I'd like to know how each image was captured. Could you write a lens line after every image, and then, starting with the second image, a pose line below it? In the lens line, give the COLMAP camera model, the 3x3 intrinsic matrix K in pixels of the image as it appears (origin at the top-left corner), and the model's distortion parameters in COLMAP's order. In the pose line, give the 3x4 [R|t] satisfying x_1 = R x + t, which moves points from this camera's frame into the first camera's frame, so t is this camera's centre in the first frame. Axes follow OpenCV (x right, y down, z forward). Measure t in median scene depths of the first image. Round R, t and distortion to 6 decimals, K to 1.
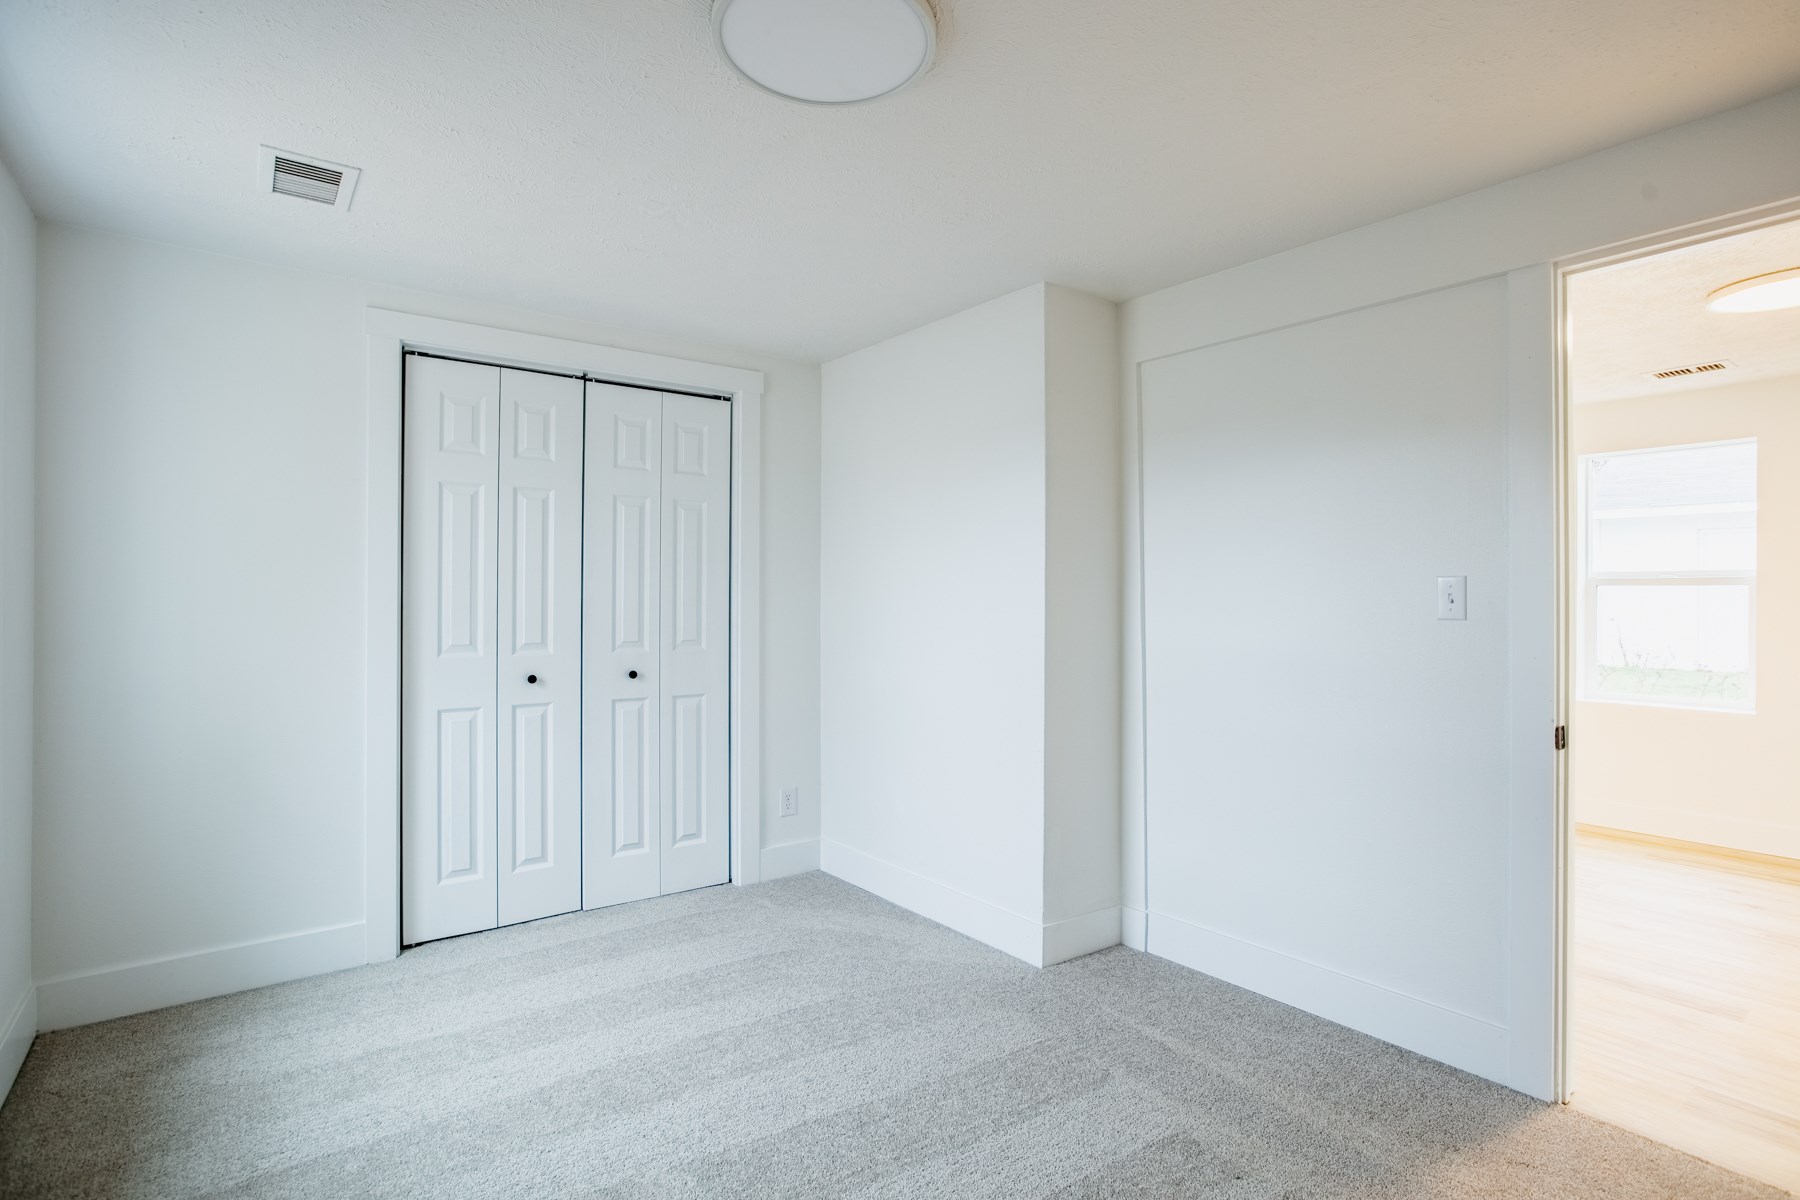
lens RADIAL K [[870.9, 0, 900.0], [0, 870.9, 600.0], [0, 0, 1]] dist [-0.054129, 0.021591]
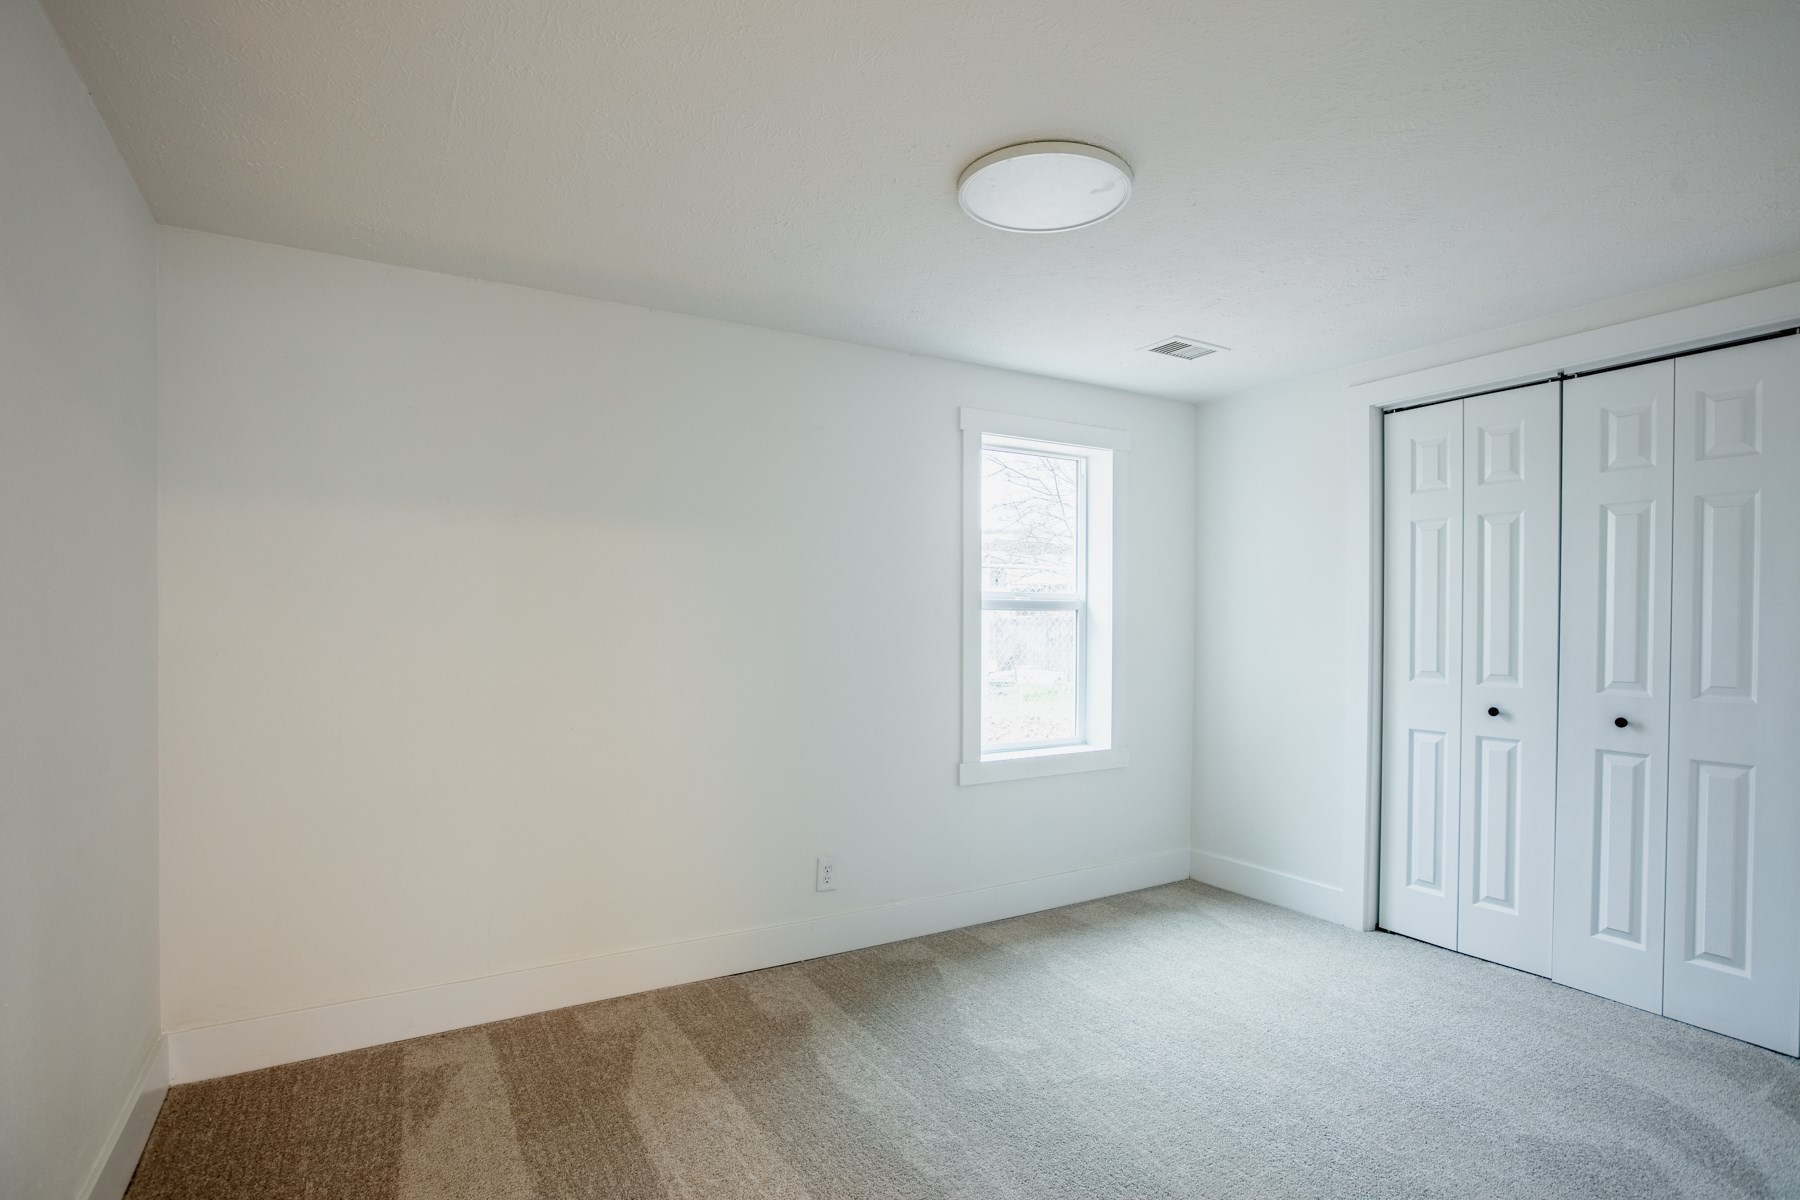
lens RADIAL K [[871.8, 0, 902.0], [0, 871.8, 637.0], [0, 0, 1]] dist [-0.051328, 0.000146]
pose [[-0.128415, 0.010598, -0.991664, 0.597624], [-0.010124, 0.999877, 0.011997, 0.003623], [0.991669, 0.011580, -0.128292, 0.463754]]
